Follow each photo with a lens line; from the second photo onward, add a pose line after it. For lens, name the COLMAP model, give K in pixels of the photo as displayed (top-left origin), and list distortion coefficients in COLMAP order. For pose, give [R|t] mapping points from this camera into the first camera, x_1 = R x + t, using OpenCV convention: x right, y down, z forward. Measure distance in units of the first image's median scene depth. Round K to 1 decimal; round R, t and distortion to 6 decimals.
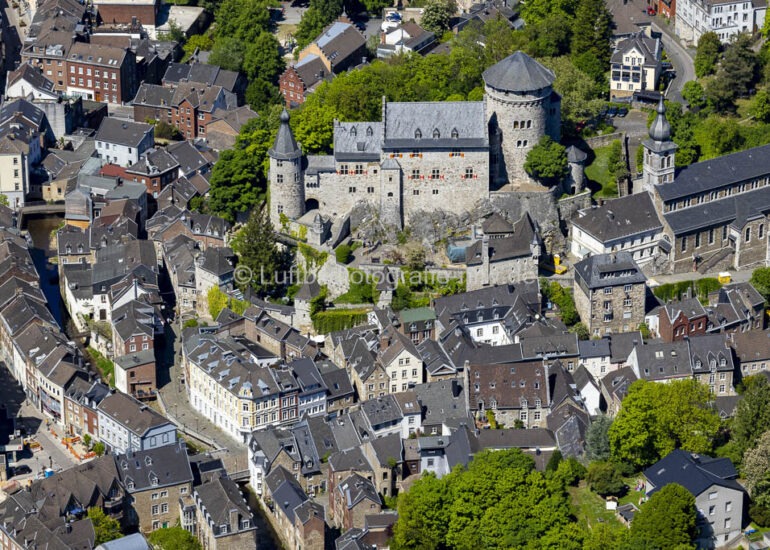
lens RADIAL K [[3475.1, 0, 385.0], [0, 3475.1, 275.0], [0, 0, 1]] dist [-0.179745, 0.349154]
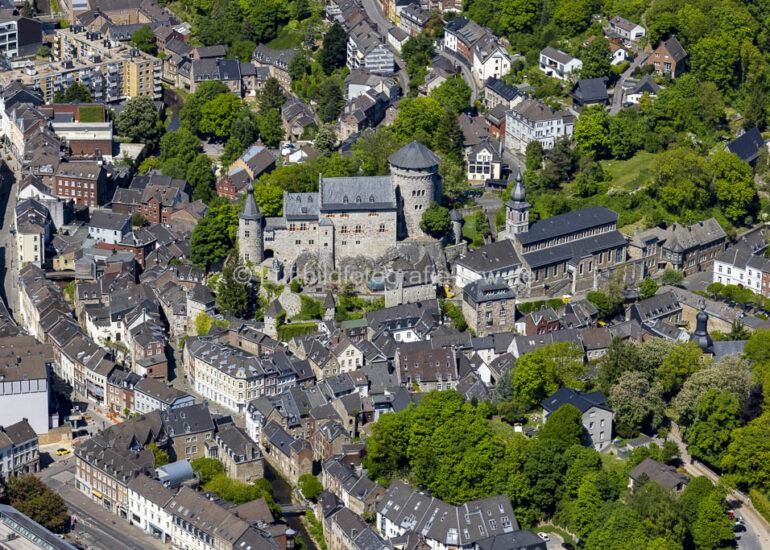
lens RADIAL K [[3079.1, 0, 385.0], [0, 3079.1, 275.0], [0, 0, 1]] dist [-0.196453, 0.009666]
pose [[0.994243, -0.020465, 0.105172, -0.104302], [0.029801, 0.995677, -0.087976, 0.097556], [-0.102917, 0.090603, 0.990555, -0.217961]]
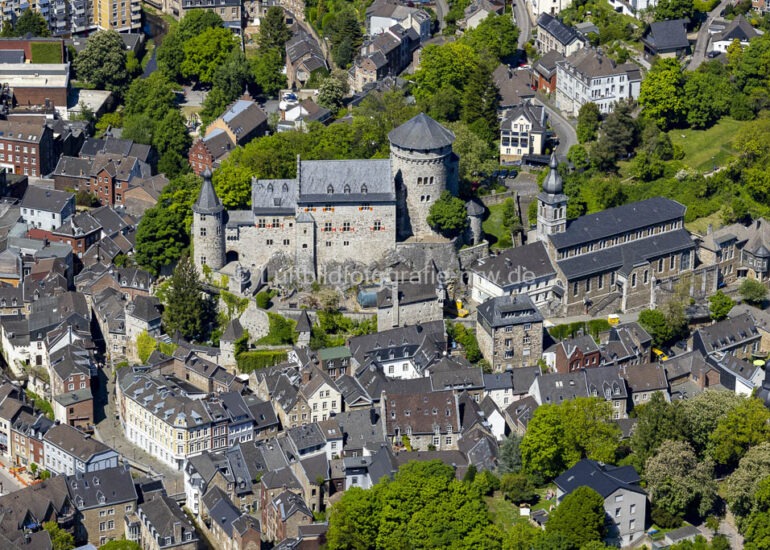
lens RADIAL K [[3475.1, 0, 385.0], [0, 3475.1, 275.0], [0, 0, 1]] dist [-0.179745, 0.349154]
pose [[0.998442, -0.009582, 0.054975, -0.033113], [0.012119, 0.998868, -0.045994, 0.035954], [-0.054472, 0.046588, 0.997428, -0.081196]]
